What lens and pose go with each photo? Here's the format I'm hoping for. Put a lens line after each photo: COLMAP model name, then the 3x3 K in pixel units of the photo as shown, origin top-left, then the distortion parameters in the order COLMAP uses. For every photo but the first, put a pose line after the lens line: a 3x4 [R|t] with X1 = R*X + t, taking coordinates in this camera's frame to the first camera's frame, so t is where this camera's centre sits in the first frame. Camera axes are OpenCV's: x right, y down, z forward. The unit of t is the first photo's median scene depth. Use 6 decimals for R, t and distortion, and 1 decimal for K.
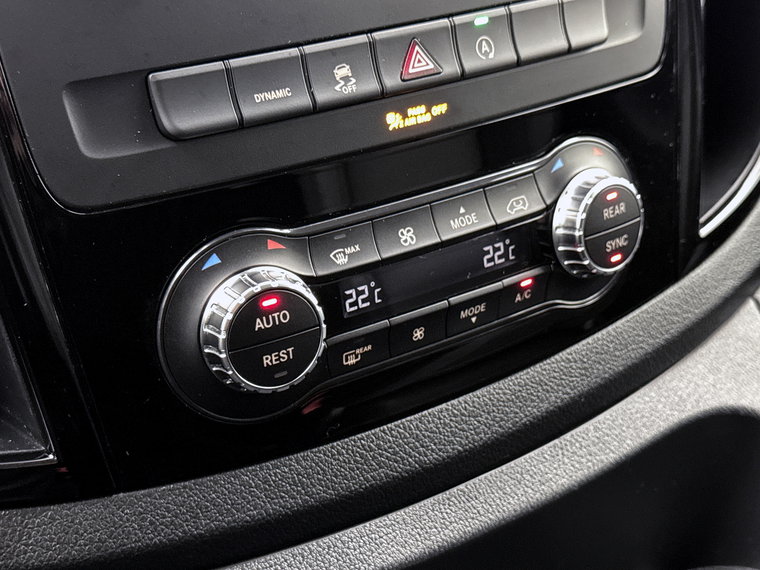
lens RADIAL K [[1165.7, 0, 378.4], [0, 1165.7, 291.4], [0, 0, 1]] dist [0.066787, 0.000000]
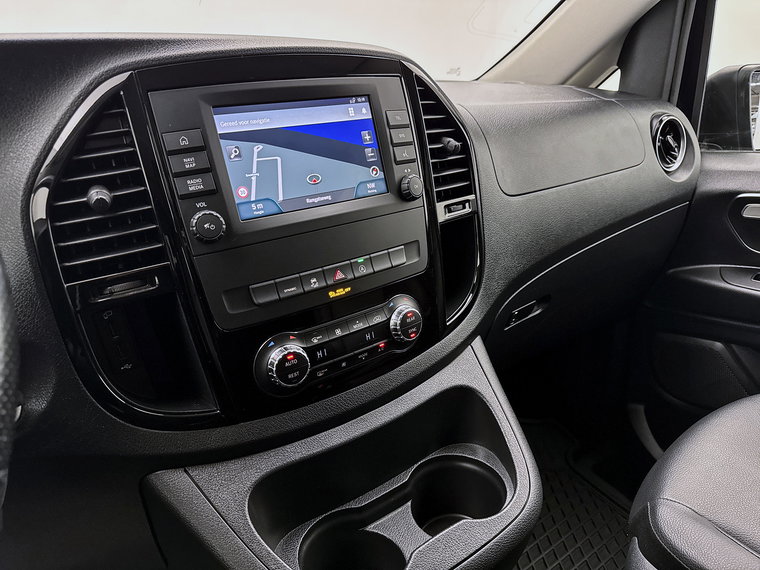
lens RADIAL K [[530.4, 0, 386.9], [0, 530.4, 284.4], [0, 0, 1]] dist [0.056080, -0.054275]
pose [[0.999020, -0.033299, 0.029163, 0.114453], [0.035877, 0.995033, -0.092858, -0.037652], [-0.025926, 0.093813, 0.995252, -0.376049]]
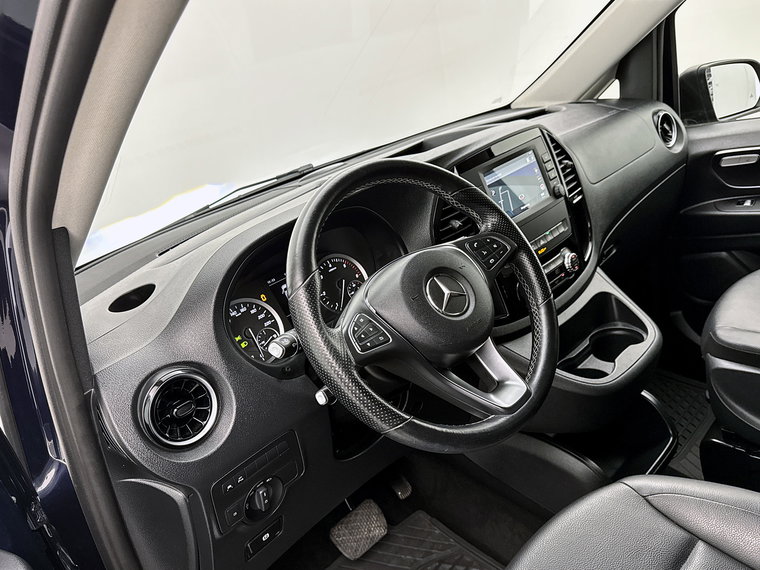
lens RADIAL K [[613.5, 0, 384.2], [0, 613.5, 288.2], [0, 0, 1]] dist [-0.003821, 0.010807]
pose [[0.966746, -0.236698, 0.096829, -1.085582], [0.245617, 0.964823, -0.093747, 0.127656], [-0.071233, 0.114413, 0.990876, -2.001923]]
